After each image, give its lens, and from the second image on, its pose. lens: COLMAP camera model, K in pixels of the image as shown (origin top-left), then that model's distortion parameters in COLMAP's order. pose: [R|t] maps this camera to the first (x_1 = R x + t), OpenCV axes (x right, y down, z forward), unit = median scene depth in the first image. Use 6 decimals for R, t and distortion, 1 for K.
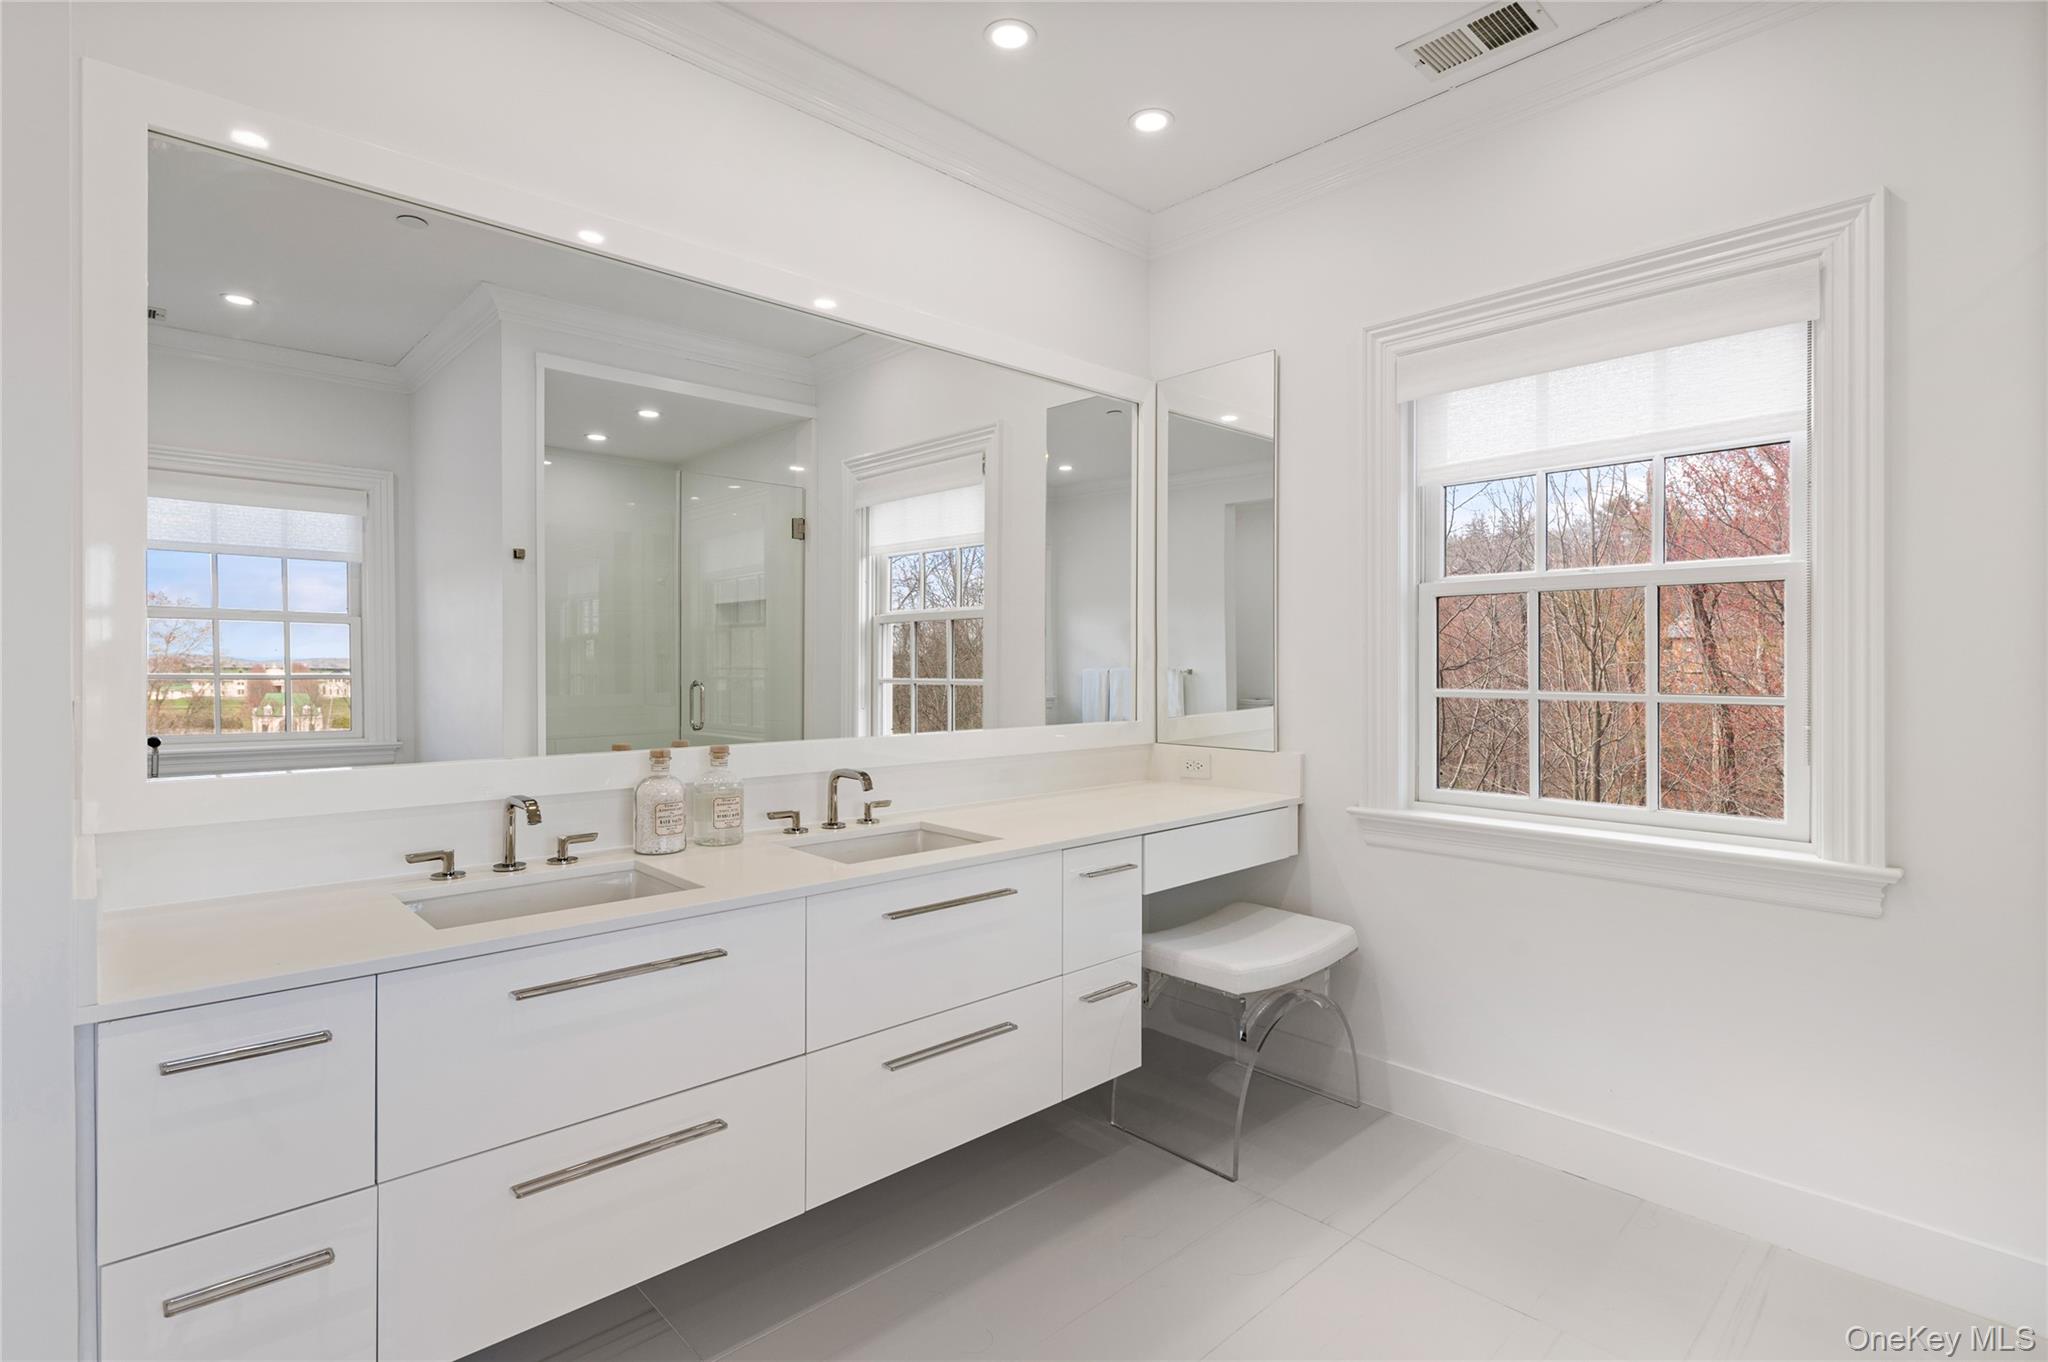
lens RADIAL K [[989.0, 0, 1017.6], [0, 989.0, 668.9], [0, 0, 1]] dist [-0.005311, -0.002755]
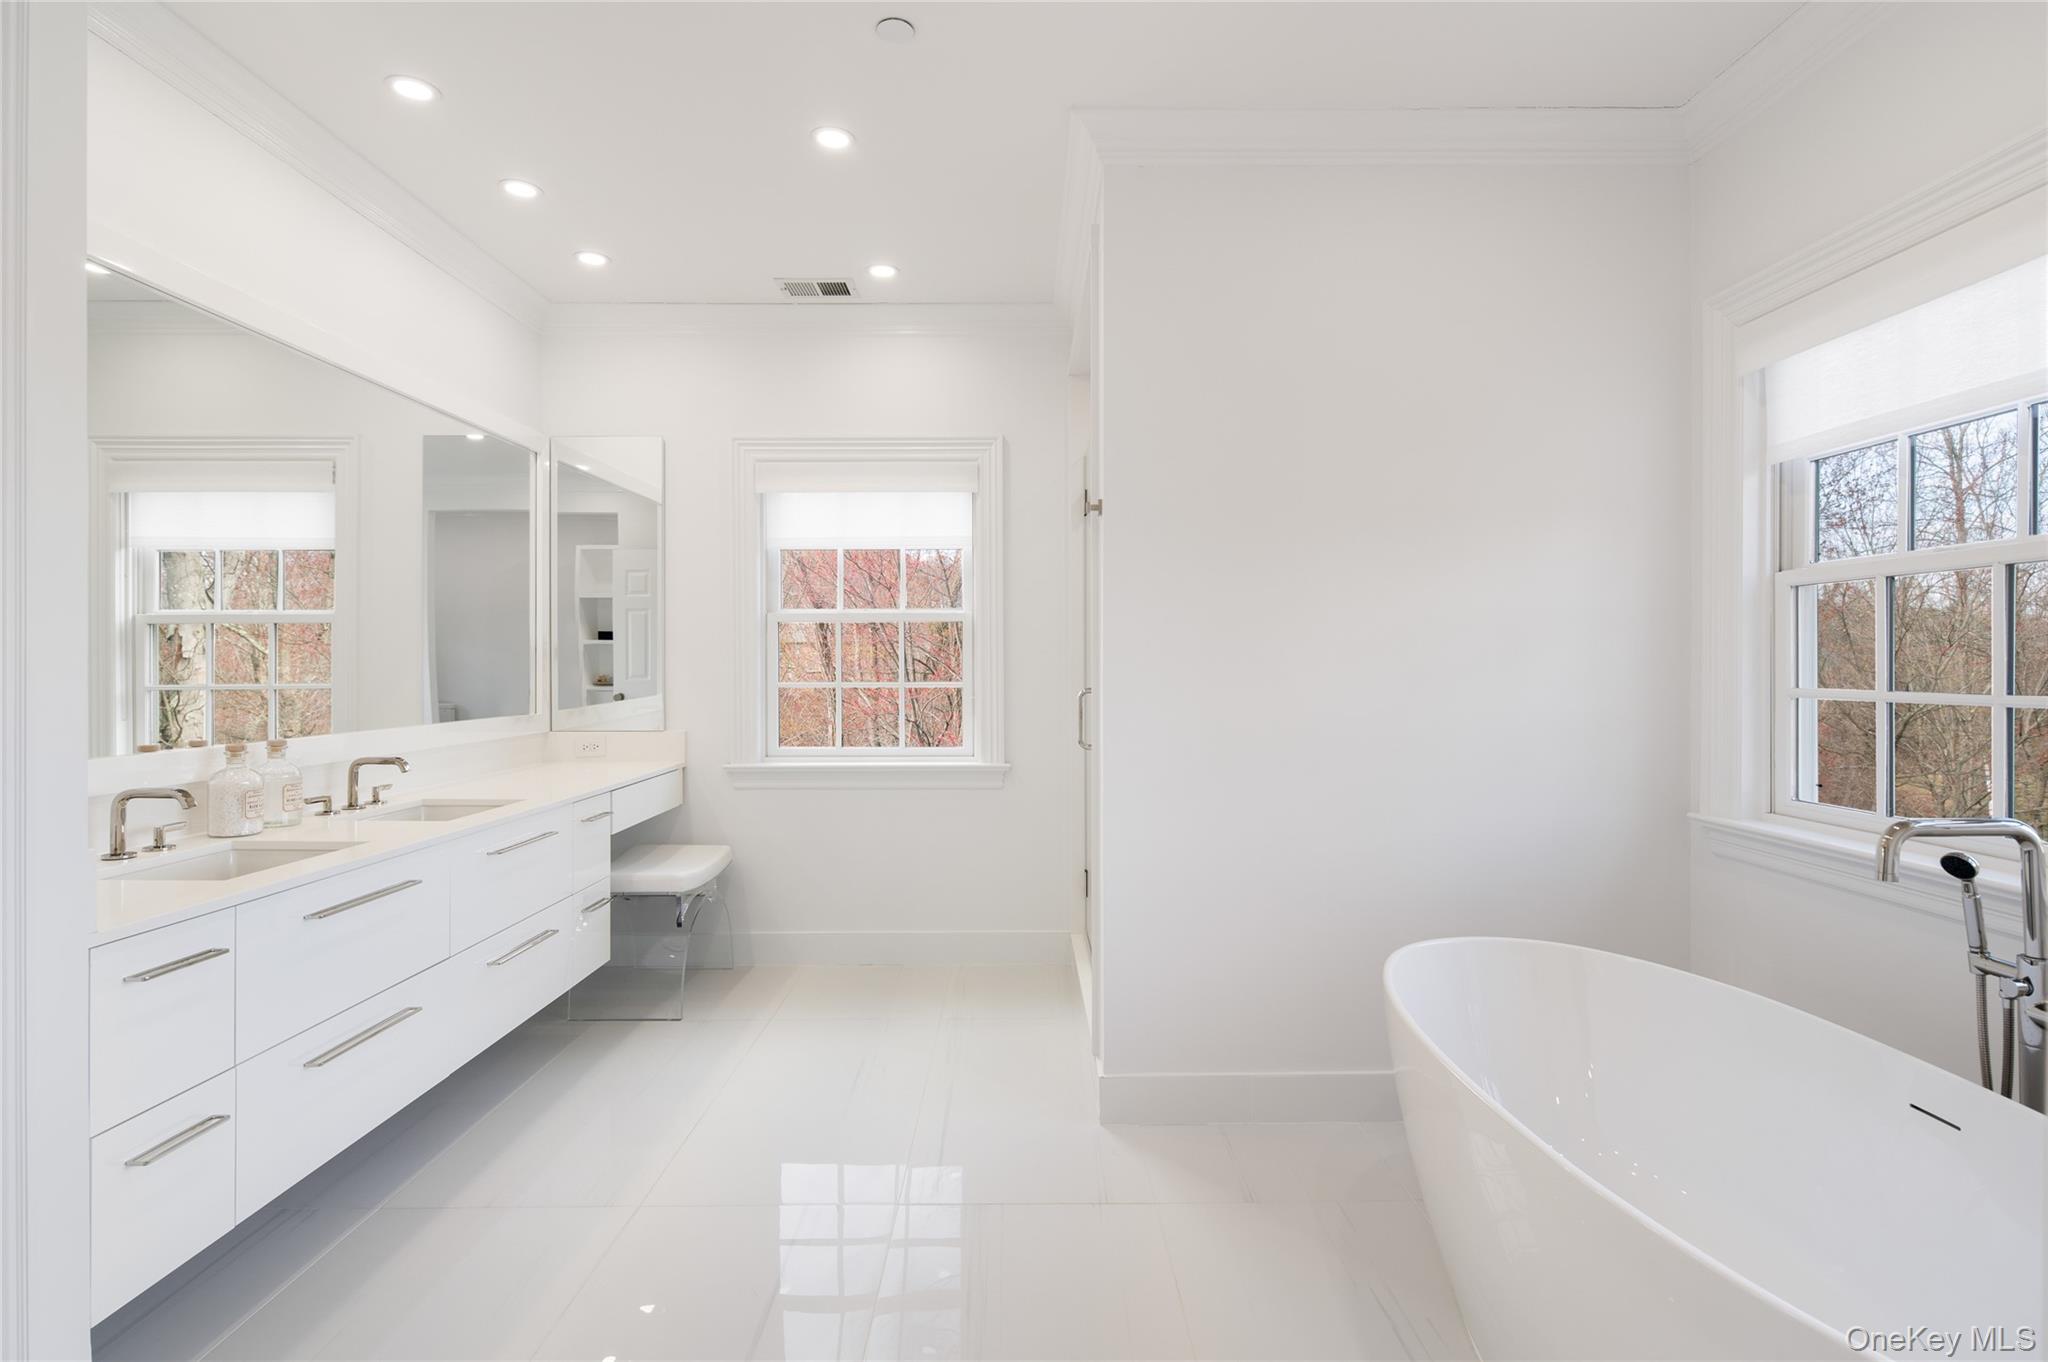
lens RADIAL K [[989.0, 0, 1025.1], [0, 989.0, 671.5], [0, 0, 1]] dist [-0.005311, -0.002755]
pose [[0.683930, -0.008704, 0.729496, -0.465744], [0.008332, 0.999957, 0.004120, 0.000838], [-0.729500, 0.003260, 0.683973, -0.351916]]
